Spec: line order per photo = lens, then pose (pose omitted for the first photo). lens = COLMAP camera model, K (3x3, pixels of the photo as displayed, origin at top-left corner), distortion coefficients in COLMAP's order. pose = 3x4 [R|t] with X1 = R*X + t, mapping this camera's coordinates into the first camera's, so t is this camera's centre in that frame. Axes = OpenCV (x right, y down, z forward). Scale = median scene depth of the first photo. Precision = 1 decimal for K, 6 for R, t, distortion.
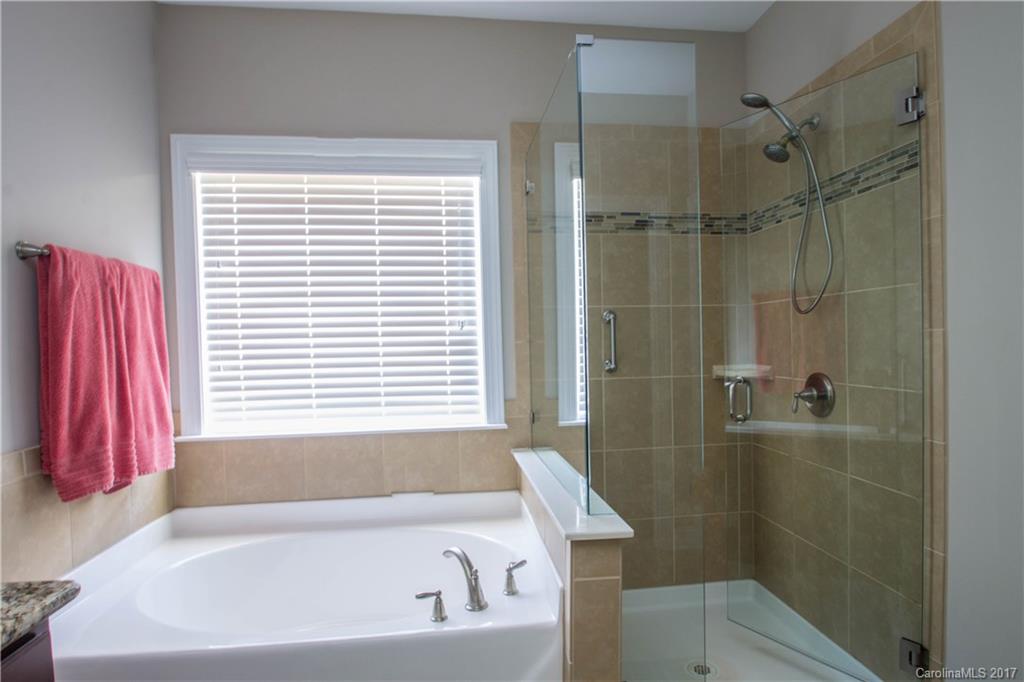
lens RADIAL K [[563.4, 0, 524.8], [0, 563.4, 352.1], [0, 0, 1]] dist [-0.022153, -0.001462]
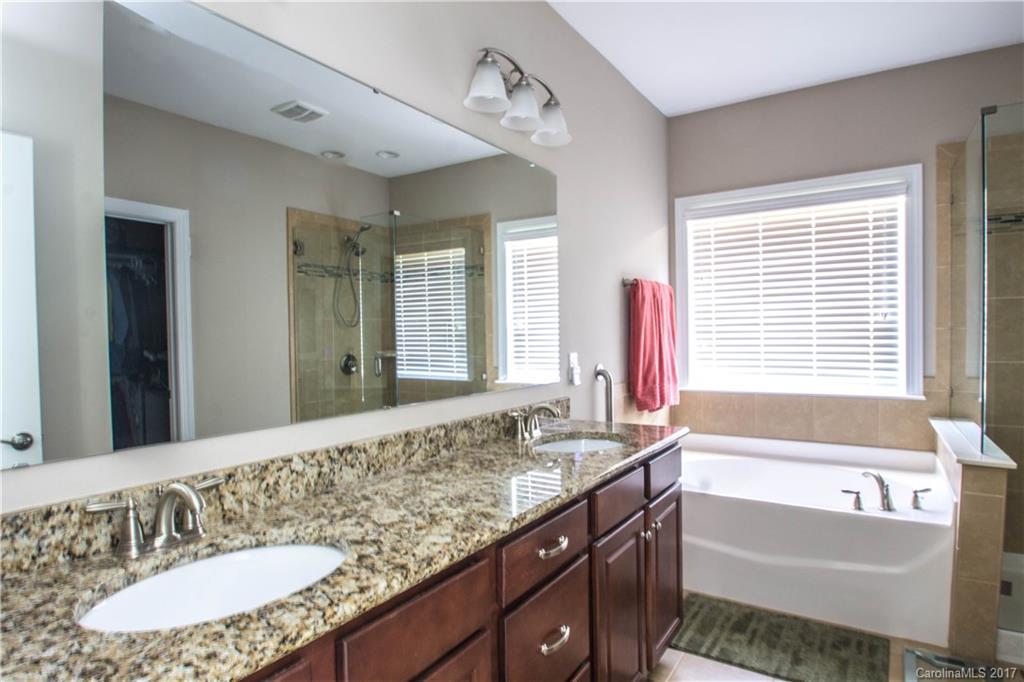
lens RADIAL K [[568.2, 0, 513.3], [0, 568.2, 360.9], [0, 0, 1]] dist [-0.001186, -0.028413]
pose [[0.763798, 0.034971, -0.644507, 0.074920], [-0.010649, 0.999078, 0.041590, 0.010745], [0.645368, -0.024904, 0.763466, -0.535330]]
